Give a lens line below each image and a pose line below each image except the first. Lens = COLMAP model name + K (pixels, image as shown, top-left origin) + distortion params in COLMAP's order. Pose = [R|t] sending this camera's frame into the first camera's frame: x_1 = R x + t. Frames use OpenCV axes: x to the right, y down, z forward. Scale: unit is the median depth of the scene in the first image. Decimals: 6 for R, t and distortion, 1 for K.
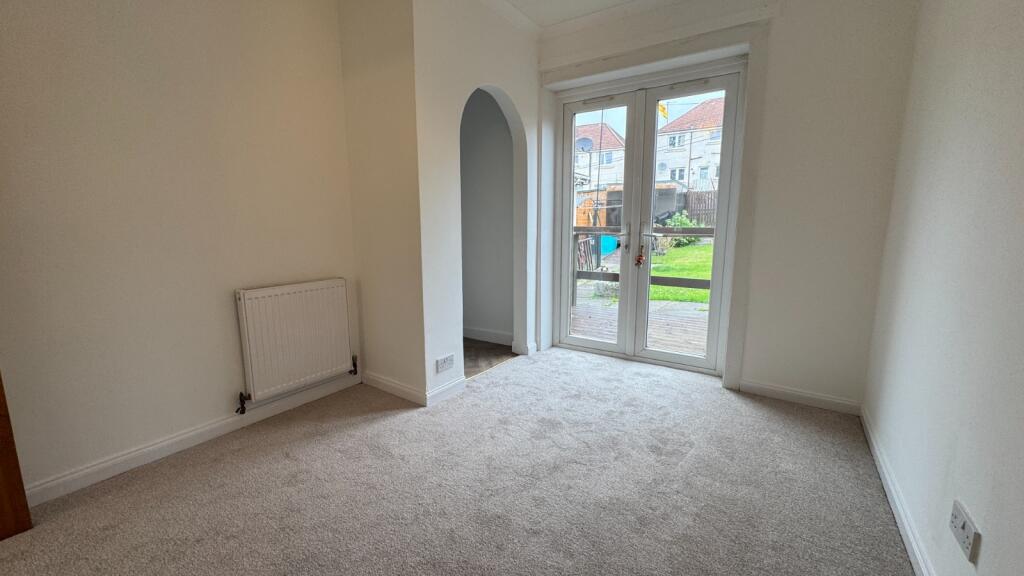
lens RADIAL K [[408.4, 0, 511.6], [0, 408.4, 286.8], [0, 0, 1]] dist [-0.001462, -0.000327]
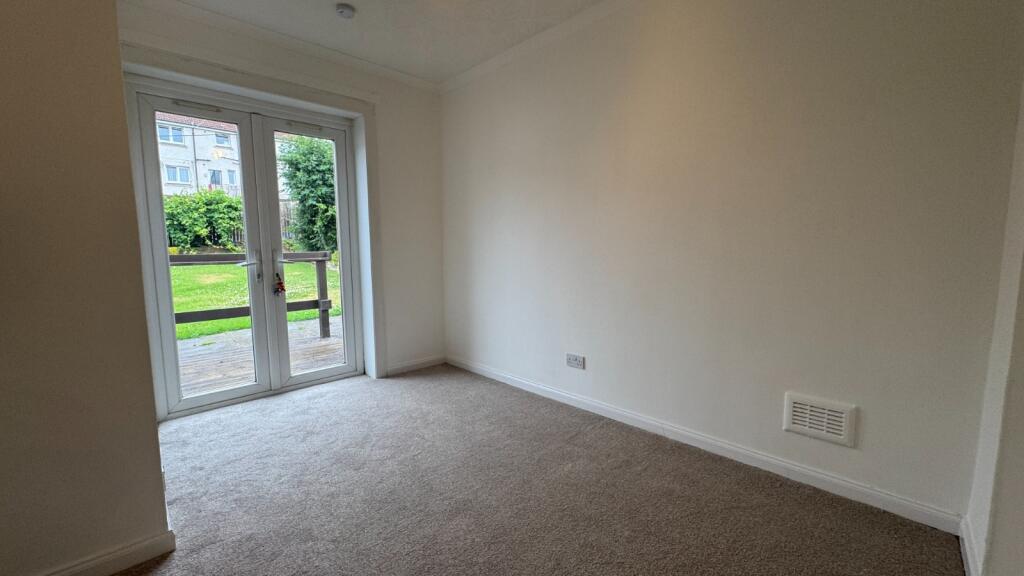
lens RADIAL K [[408.4, 0, 511.6], [0, 408.4, 286.8], [0, 0, 1]] dist [-0.001462, -0.000327]
pose [[0.207707, -0.101042, 0.972959, -0.538129], [0.158566, 0.984974, 0.068439, -0.048211], [-0.965254, 0.140063, 0.220608, 0.256328]]
